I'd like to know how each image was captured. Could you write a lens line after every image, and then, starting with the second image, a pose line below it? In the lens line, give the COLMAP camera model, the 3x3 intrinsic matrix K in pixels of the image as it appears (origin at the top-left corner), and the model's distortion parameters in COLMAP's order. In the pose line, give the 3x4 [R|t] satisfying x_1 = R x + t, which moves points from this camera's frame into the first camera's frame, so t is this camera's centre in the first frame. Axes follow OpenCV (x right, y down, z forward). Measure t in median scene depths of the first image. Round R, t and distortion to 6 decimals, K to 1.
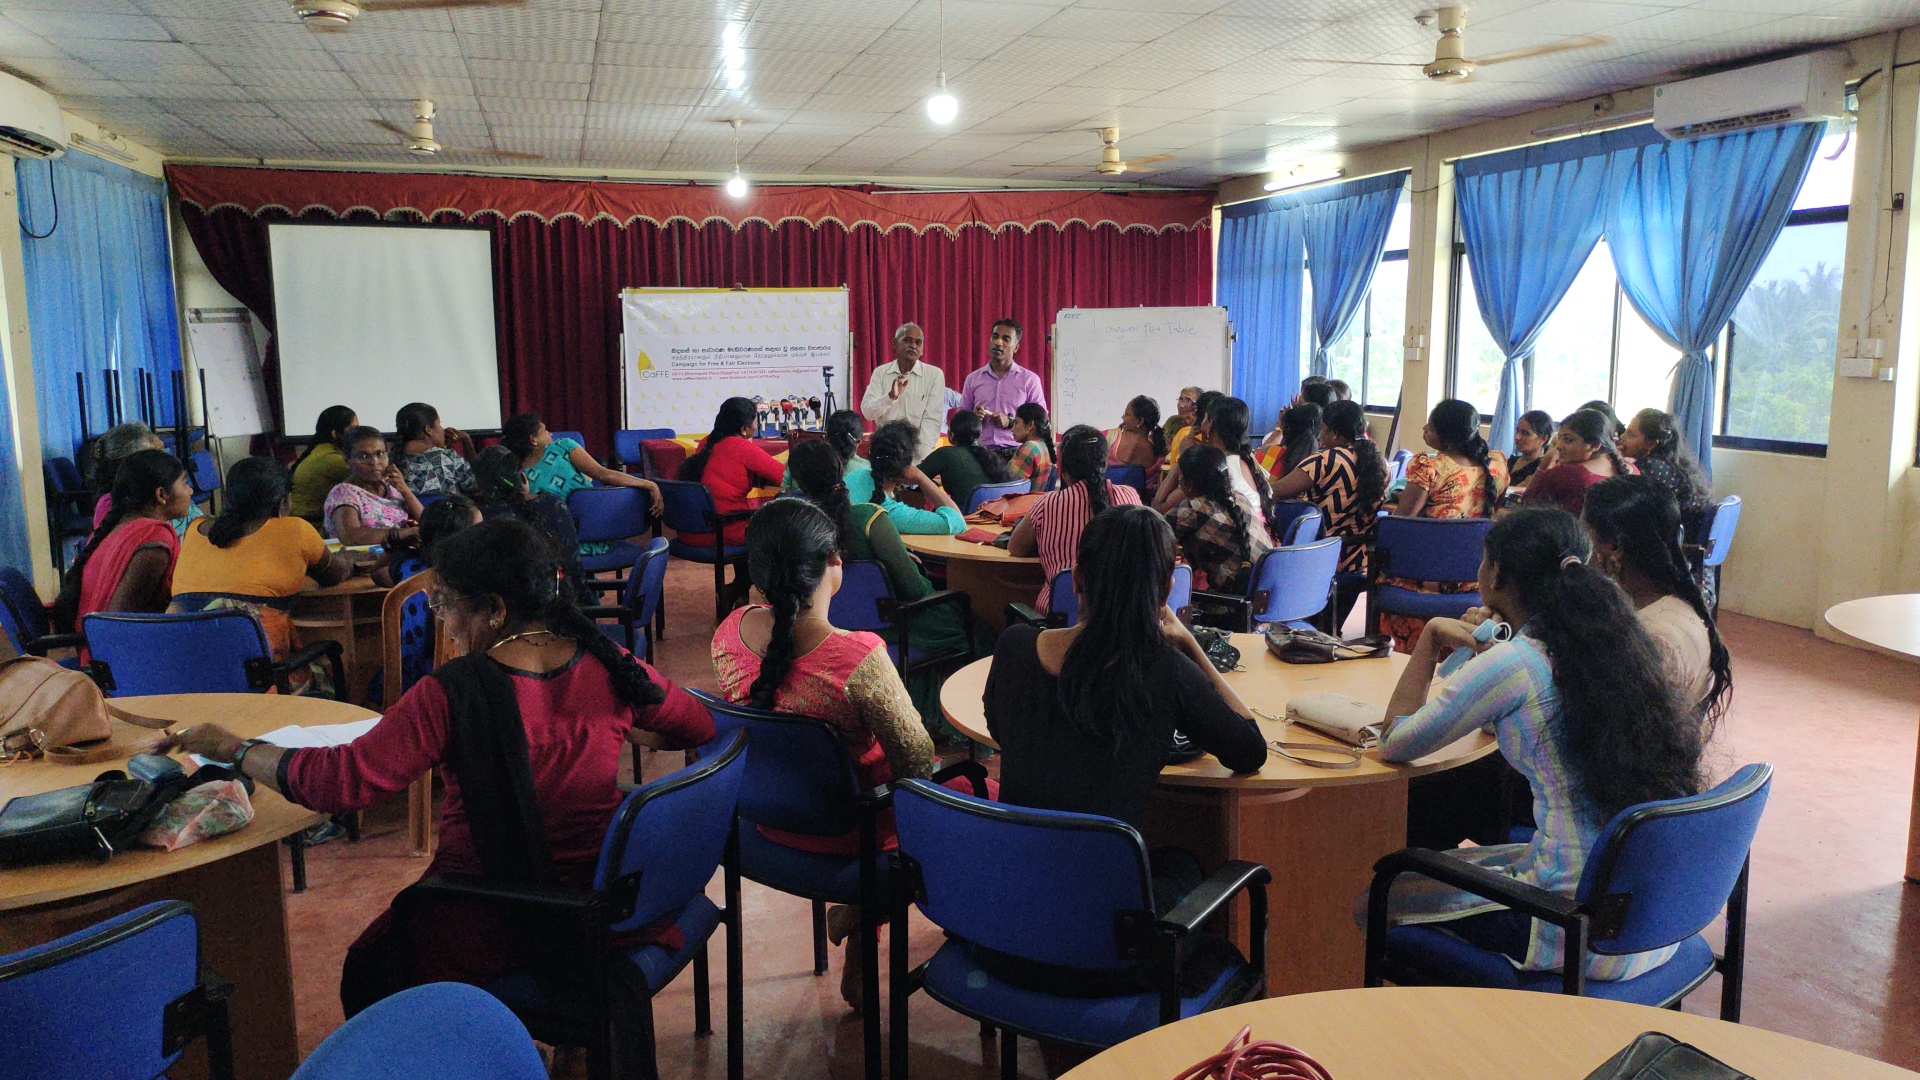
lens RADIAL K [[1424.1, 0, 961.6], [0, 1424.1, 547.0], [0, 0, 1]] dist [0.044212, -0.049130]
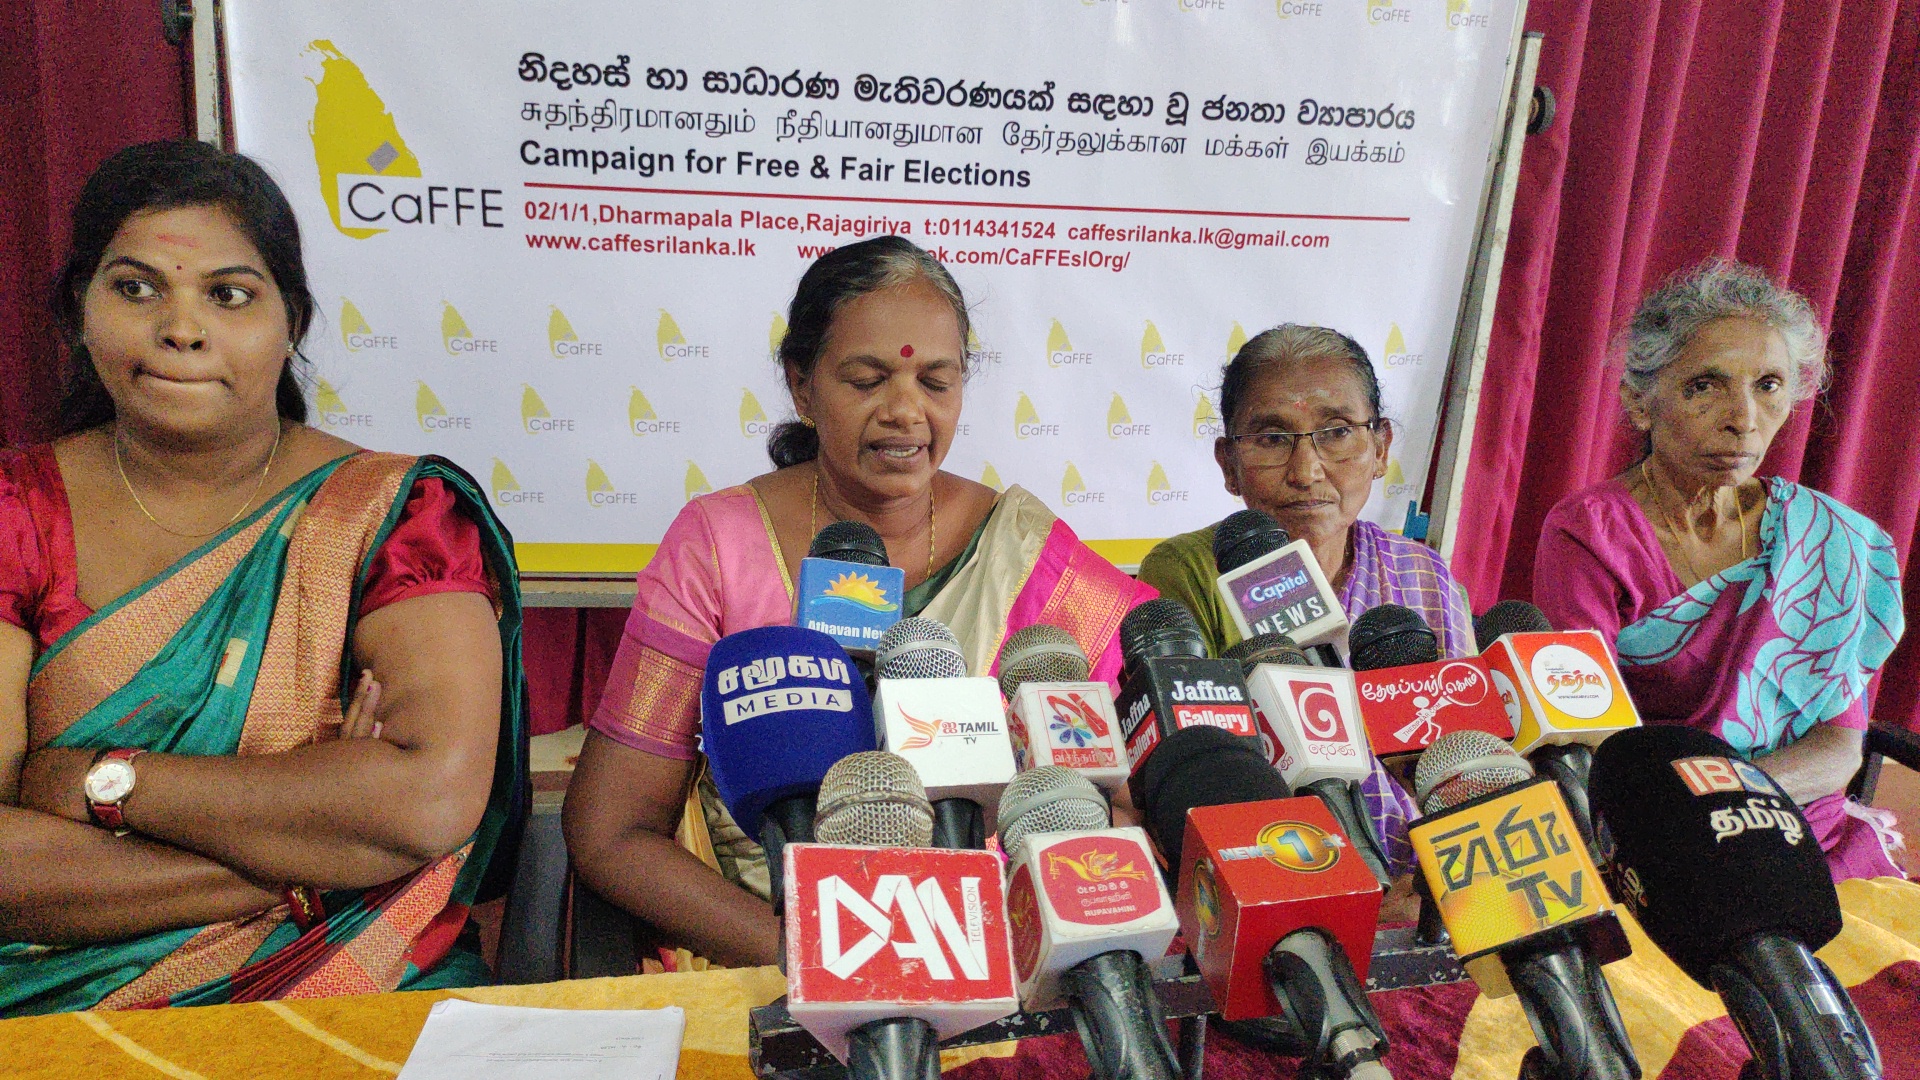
lens RADIAL K [[1424.1, 0, 965.6], [0, 1424.1, 543.7], [0, 0, 1]] dist [0.044212, -0.049130]
pose [[0.990830, 0.093773, -0.097271, -0.141765], [-0.081829, 0.989364, 0.120258, -0.116089], [0.107514, -0.111196, 0.987966, 0.906121]]
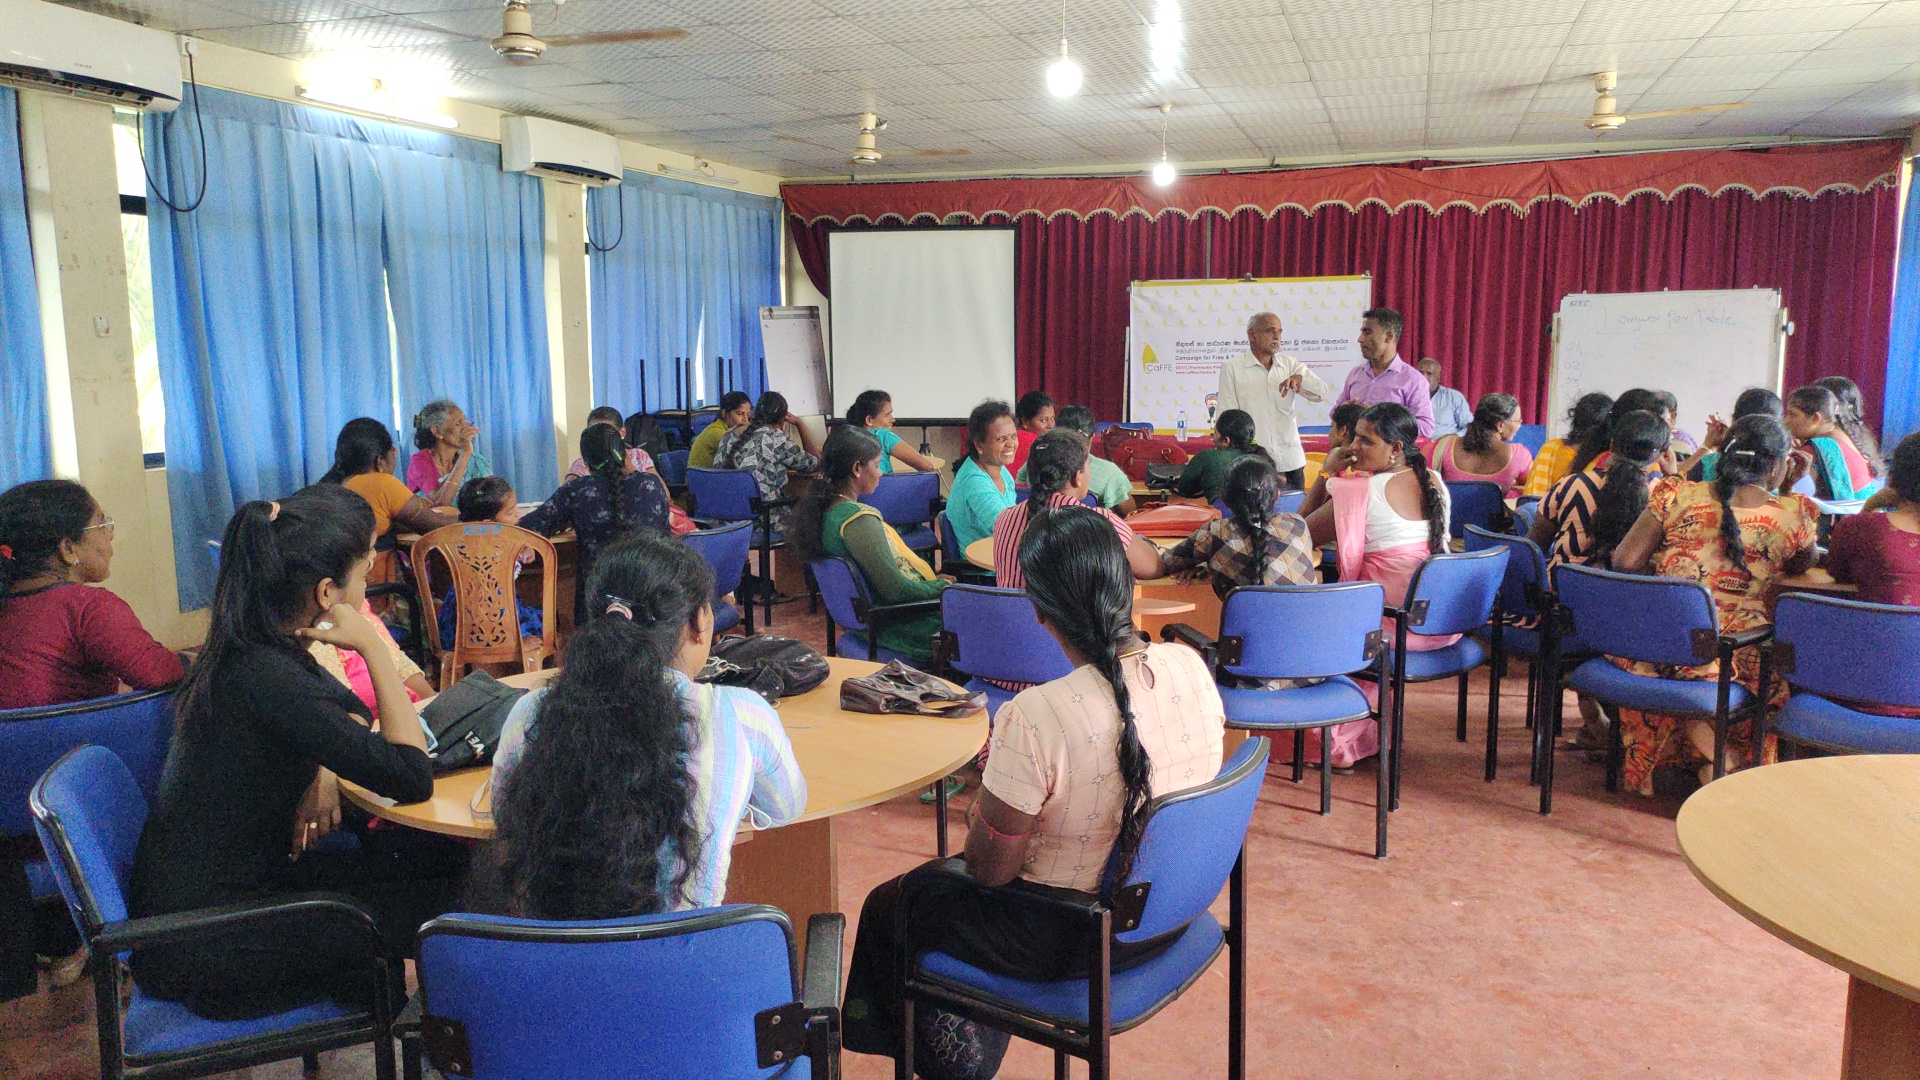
lens RADIAL K [[1424.1, 0, 958.5], [0, 1424.1, 545.7], [0, 0, 1]] dist [0.044212, -0.049130]
pose [[0.837552, 0.081355, -0.540266, 0.232878], [-0.080013, 0.996454, 0.026009, -0.013346], [0.540466, 0.021445, 0.841092, 0.100829]]
